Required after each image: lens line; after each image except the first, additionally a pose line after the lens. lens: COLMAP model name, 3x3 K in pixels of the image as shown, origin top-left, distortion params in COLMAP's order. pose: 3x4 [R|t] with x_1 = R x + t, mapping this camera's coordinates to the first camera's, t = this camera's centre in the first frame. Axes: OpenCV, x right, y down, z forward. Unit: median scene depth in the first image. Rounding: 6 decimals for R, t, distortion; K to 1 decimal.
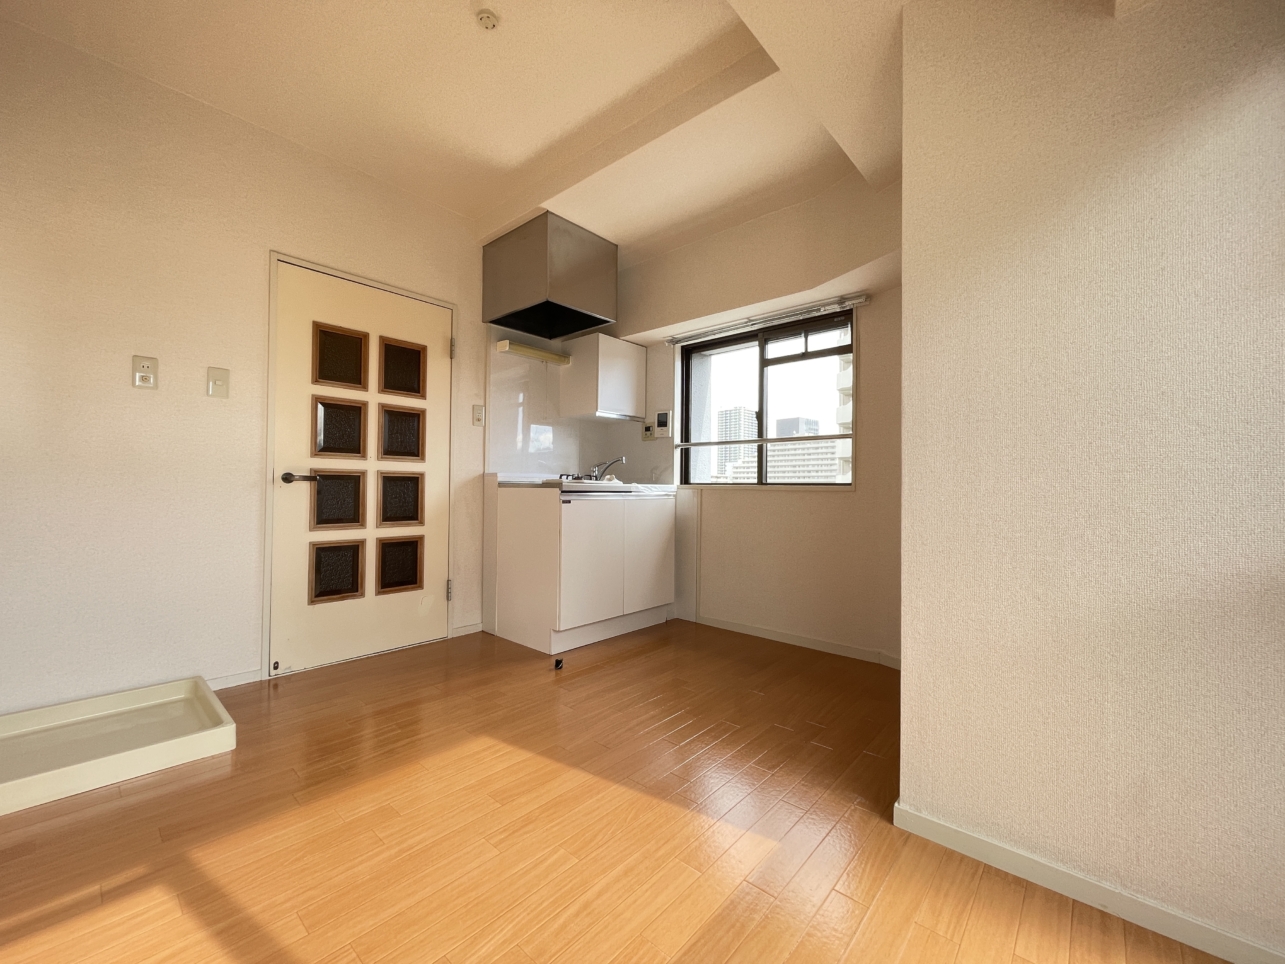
lens RADIAL K [[518.6, 0, 638.6], [0, 518.6, 483.1], [0, 0, 1]] dist [0.001450, -0.000173]
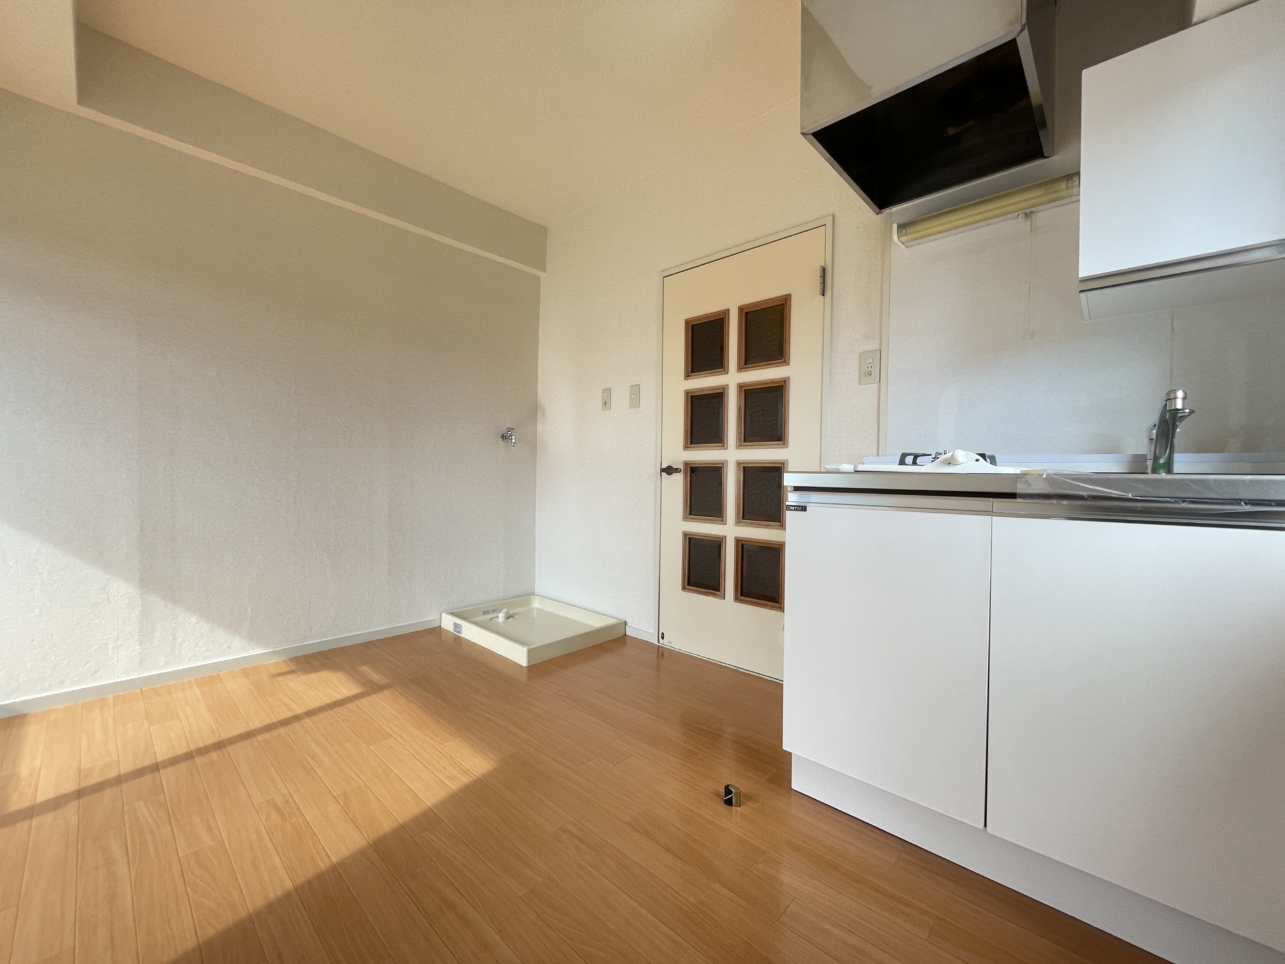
lens RADIAL K [[518.6, 0, 638.4], [0, 518.6, 477.0], [0, 0, 1]] dist [0.001450, -0.000173]
pose [[-0.024490, -0.002687, -0.999696, 0.404879], [-0.002499, 0.999993, -0.002626, 0.006975], [0.999697, 0.002434, -0.024497, 0.906136]]
